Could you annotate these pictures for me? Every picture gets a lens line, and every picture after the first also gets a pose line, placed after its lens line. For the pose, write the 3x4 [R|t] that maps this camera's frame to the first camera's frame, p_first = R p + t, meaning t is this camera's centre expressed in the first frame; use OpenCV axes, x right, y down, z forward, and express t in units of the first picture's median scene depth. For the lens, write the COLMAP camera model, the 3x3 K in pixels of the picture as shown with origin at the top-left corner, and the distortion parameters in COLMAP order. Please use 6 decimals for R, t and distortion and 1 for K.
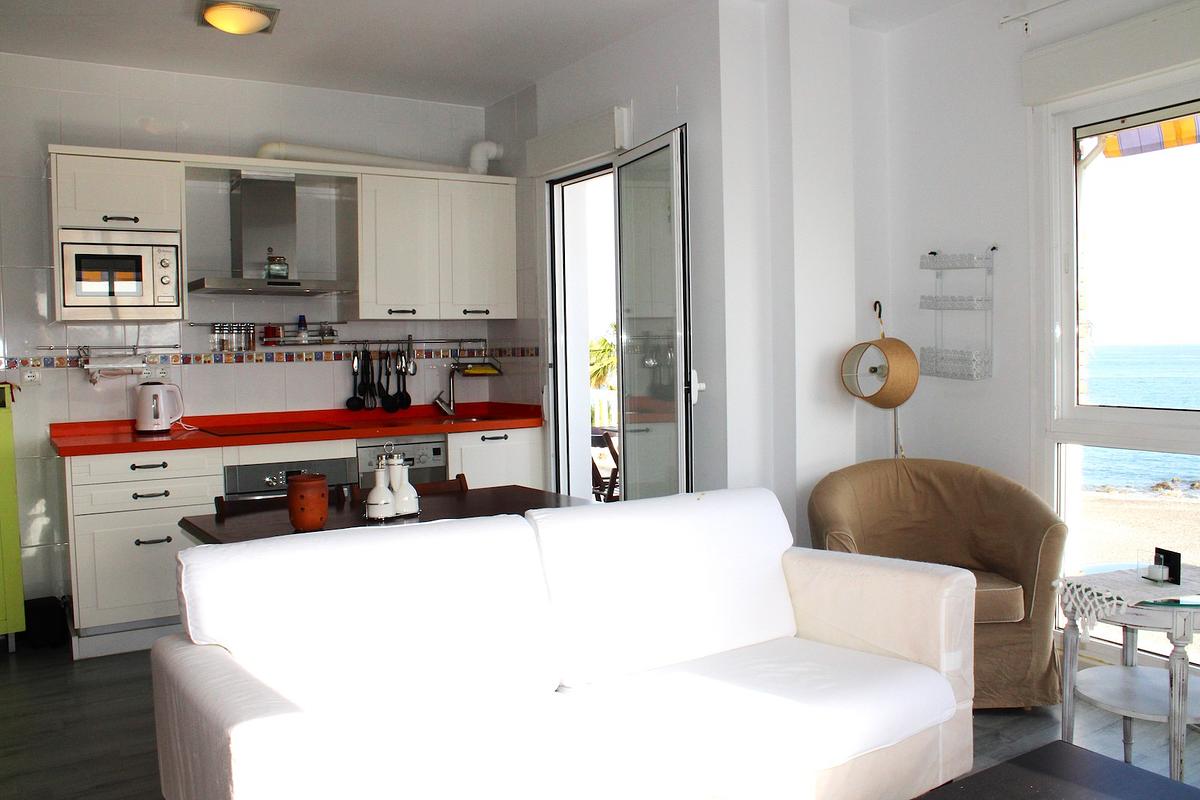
lens RADIAL K [[988.1, 0, 594.8], [0, 988.1, 399.6], [0, 0, 1]] dist [-0.140241, 0.093565]
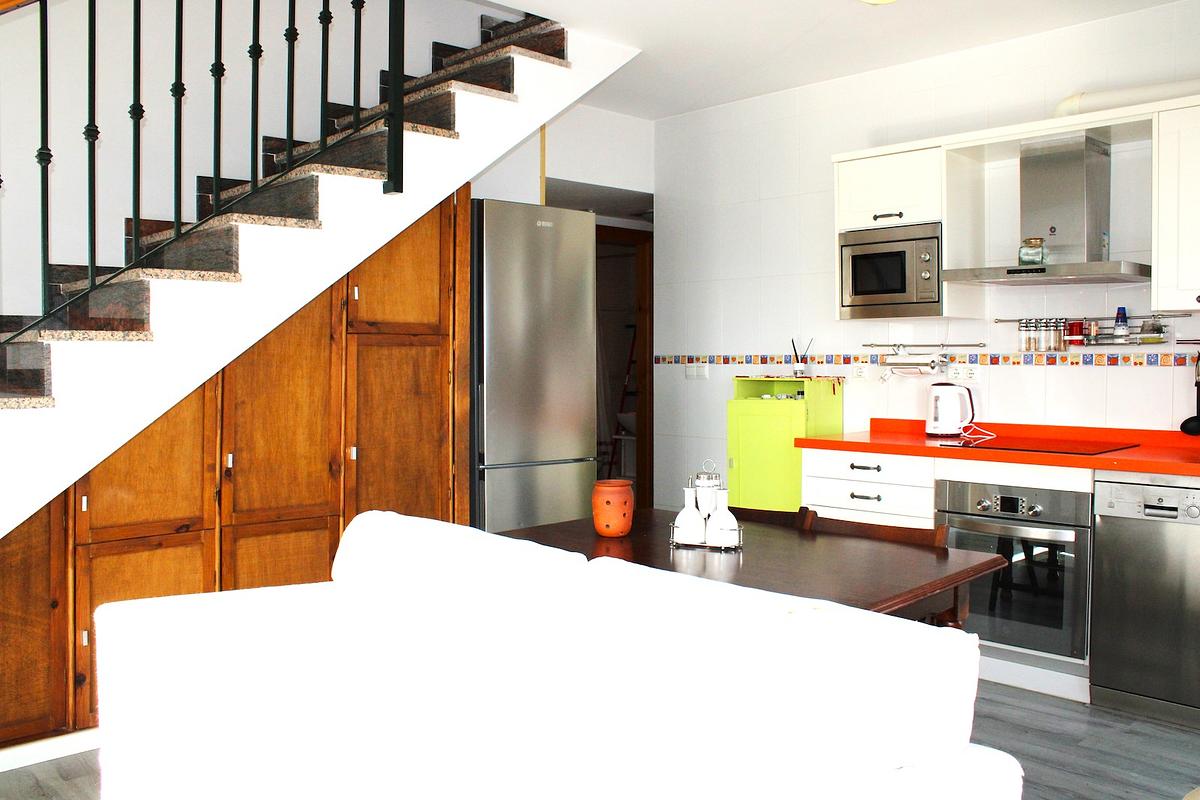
lens RADIAL K [[988.1, 0, 589.2], [0, 988.1, 399.9], [0, 0, 1]] dist [-0.140241, 0.093565]
pose [[0.193418, 0.057977, -0.979402, 0.384050], [-0.048350, 0.997603, 0.049506, -0.029832], [0.979924, 0.037779, 0.195757, 0.442727]]
